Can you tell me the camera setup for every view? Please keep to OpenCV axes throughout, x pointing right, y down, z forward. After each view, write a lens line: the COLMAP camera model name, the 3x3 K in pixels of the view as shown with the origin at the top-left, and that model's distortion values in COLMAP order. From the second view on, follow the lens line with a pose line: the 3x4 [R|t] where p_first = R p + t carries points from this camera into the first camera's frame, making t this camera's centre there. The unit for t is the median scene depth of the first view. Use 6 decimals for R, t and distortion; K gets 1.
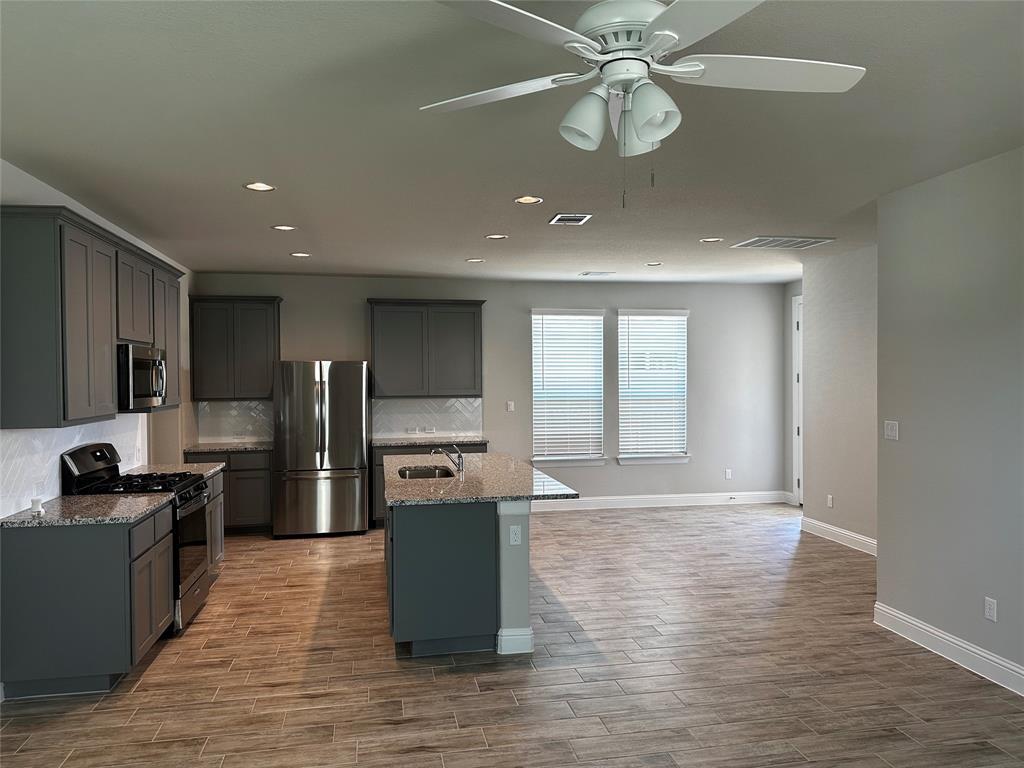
lens RADIAL K [[715.0, 0, 506.3], [0, 715.0, 385.9], [0, 0, 1]] dist [0.066626, -0.078656]
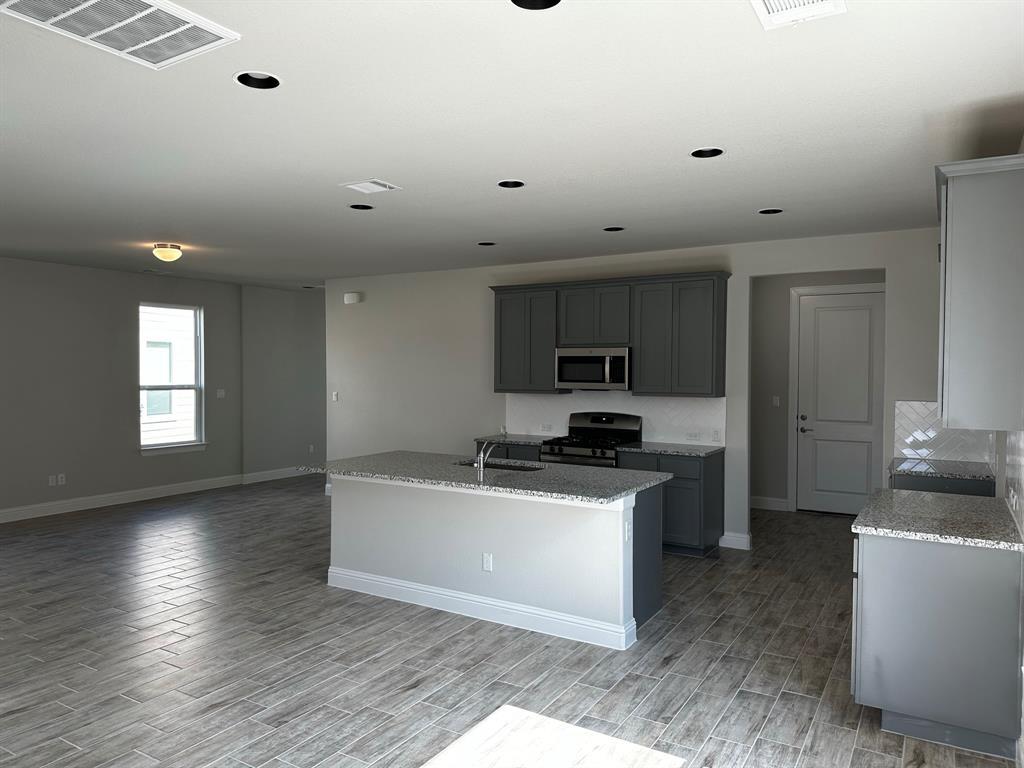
lens RADIAL K [[715.0, 0, 506.3], [0, 715.0, 385.9], [0, 0, 1]] dist [0.066626, -0.078656]
pose [[-0.669997, 0.020640, -0.742077, 0.756085], [-0.007578, 0.999371, 0.034638, -0.028709], [0.742325, 0.028831, -0.669420, 2.055483]]
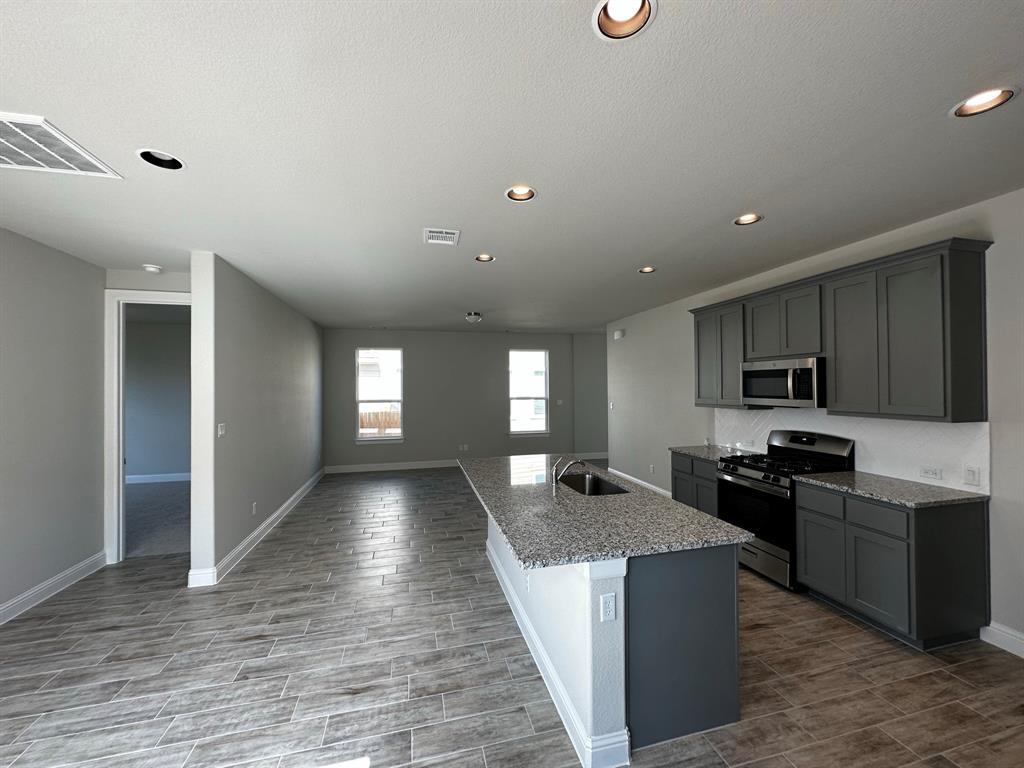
lens RADIAL K [[409.5, 0, 512.0], [0, 409.5, 384.0], [0, 0, 1]] dist [0.001396, -0.000140]
pose [[-0.998001, 0.014180, -0.061588, 0.031680], [0.013953, 0.999894, 0.004110, -0.022724], [0.061639, 0.003242, -0.998093, 1.927184]]
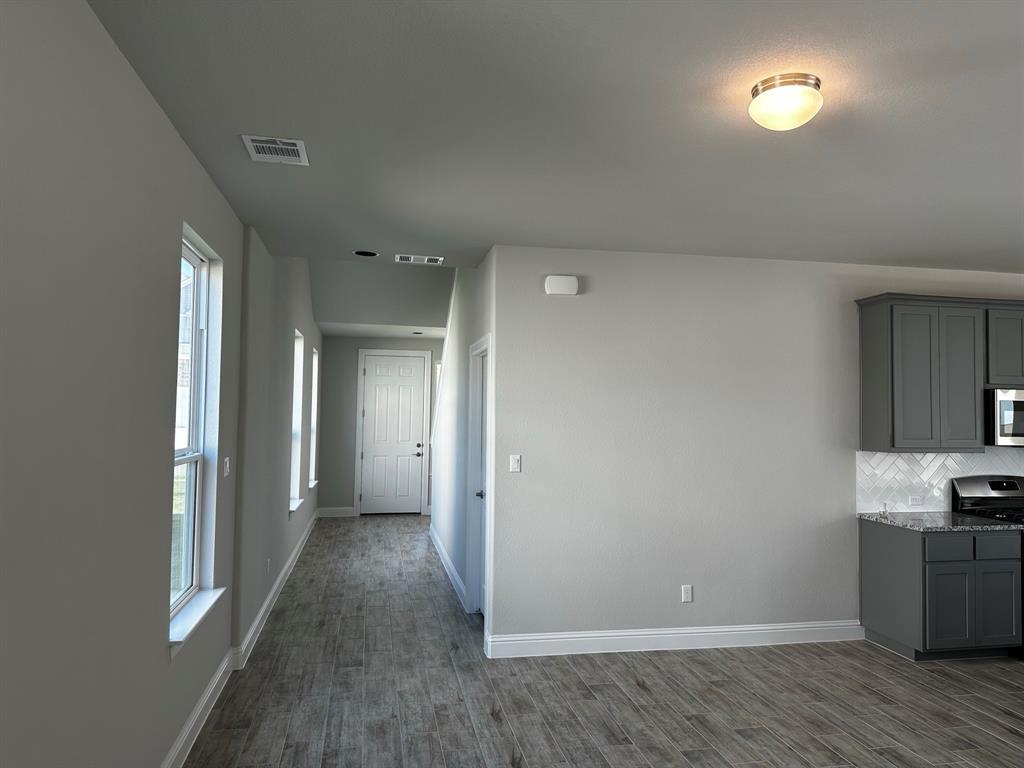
lens RADIAL K [[715.0, 0, 506.3], [0, 715.0, 385.9], [0, 0, 1]] dist [0.066626, -0.078656]
pose [[-0.000967, -0.026706, -0.999643, 0.653583], [-0.026074, 0.999304, -0.026672, -0.012055], [0.999660, 0.026038, -0.001663, 0.232904]]
